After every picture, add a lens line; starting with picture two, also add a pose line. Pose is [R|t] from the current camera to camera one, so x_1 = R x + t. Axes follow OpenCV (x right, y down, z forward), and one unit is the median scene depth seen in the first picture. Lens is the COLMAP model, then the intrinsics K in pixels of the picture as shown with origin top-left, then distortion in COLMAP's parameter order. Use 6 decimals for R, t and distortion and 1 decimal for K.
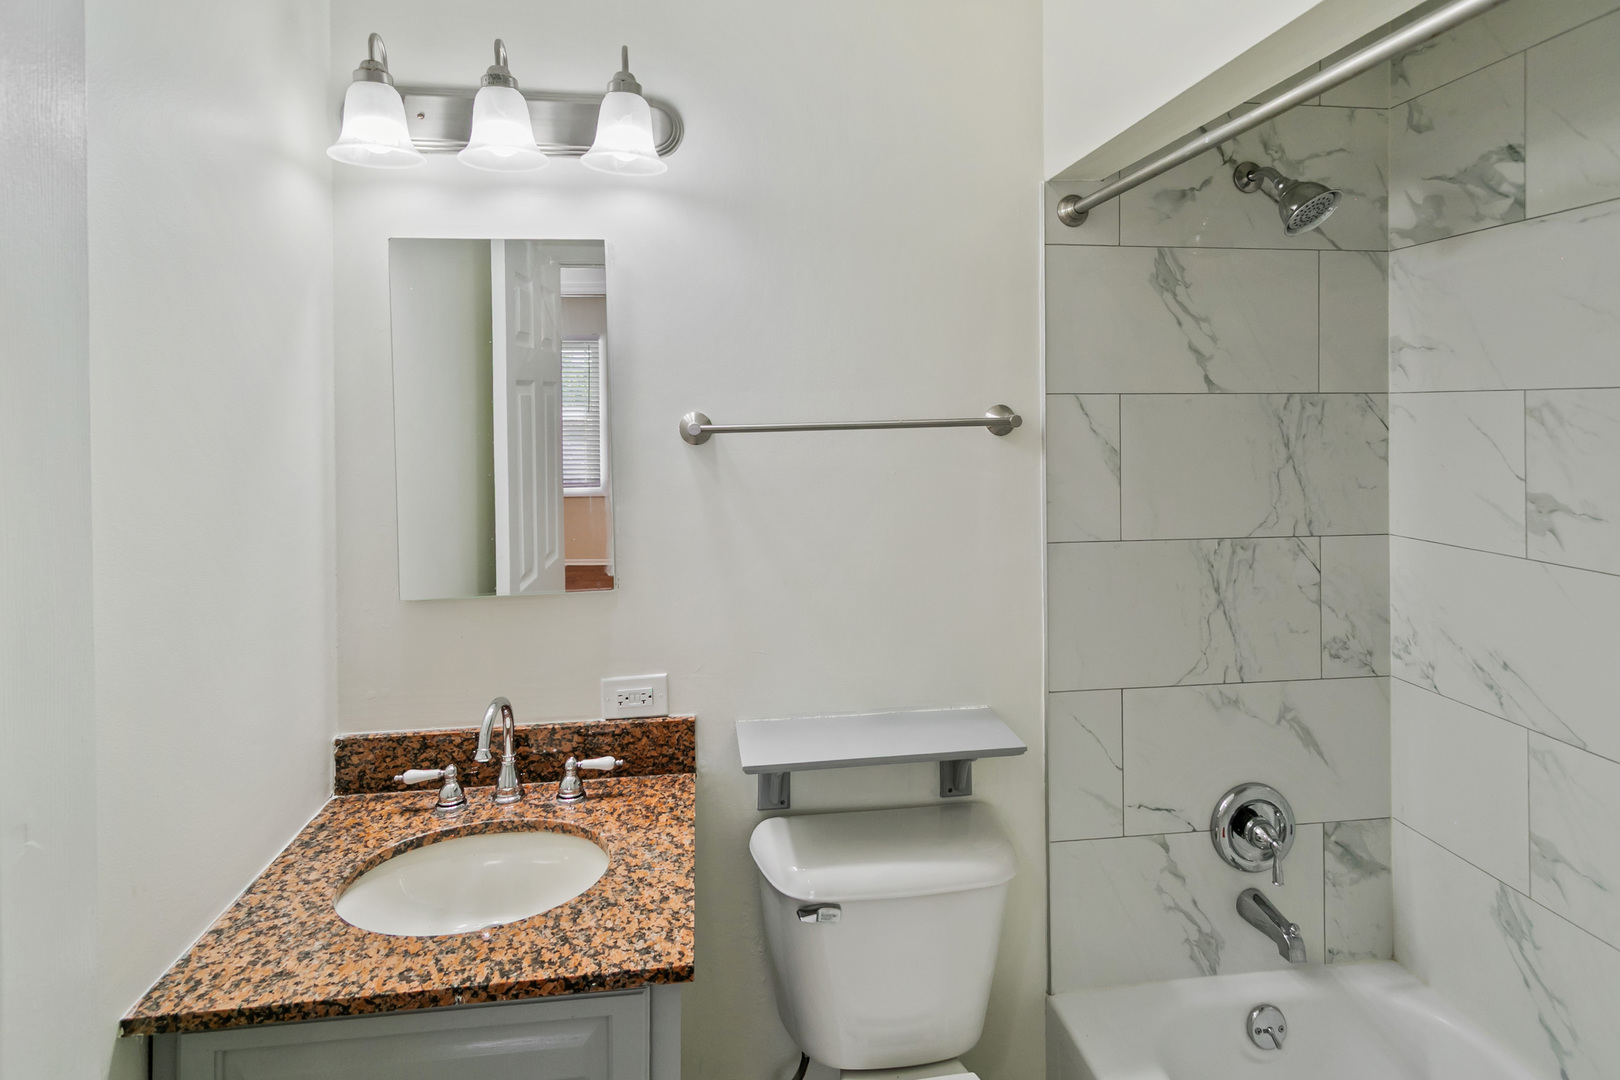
lens RADIAL K [[795.7, 0, 810.5], [0, 795.7, 446.1], [0, 0, 1]] dist [0.023063, -0.007256]
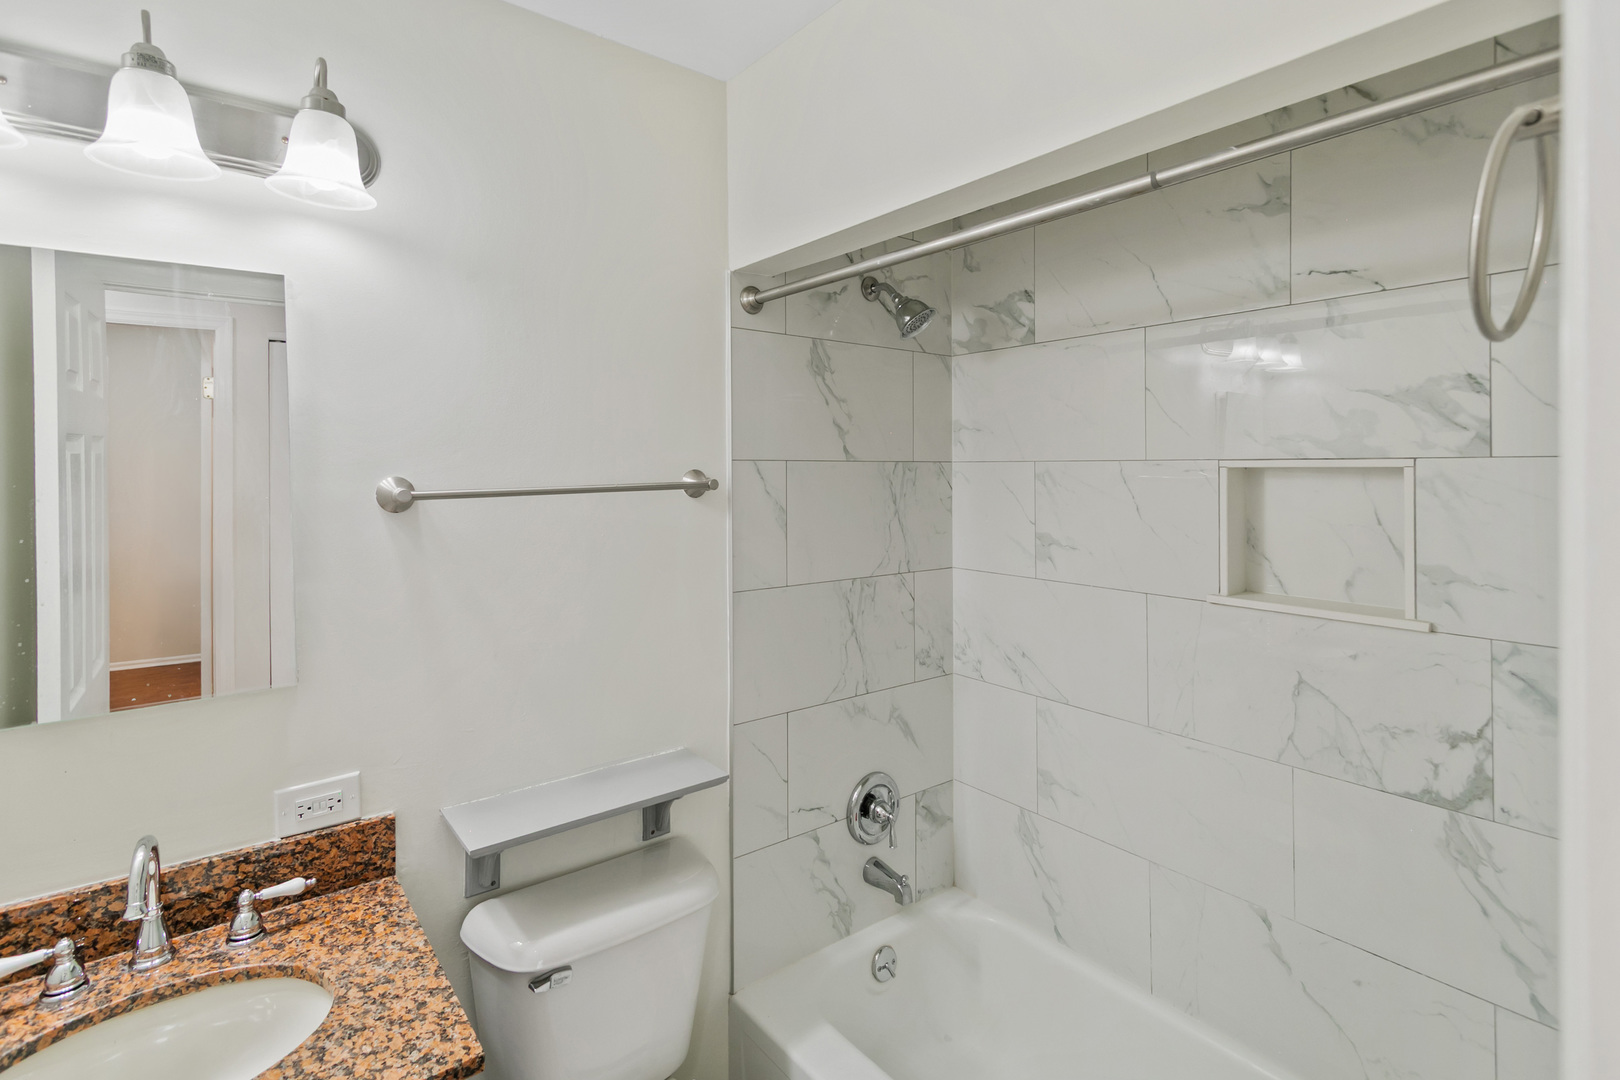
lens RADIAL K [[784.7, 0, 809.6], [0, 784.7, 508.1], [0, 0, 1]] dist [0.018607, -0.006891]
pose [[0.863559, -0.020375, 0.503837, -0.173600], [0.019600, 0.999785, 0.006837, -0.003261], [-0.503867, 0.003971, 0.863772, -0.011187]]
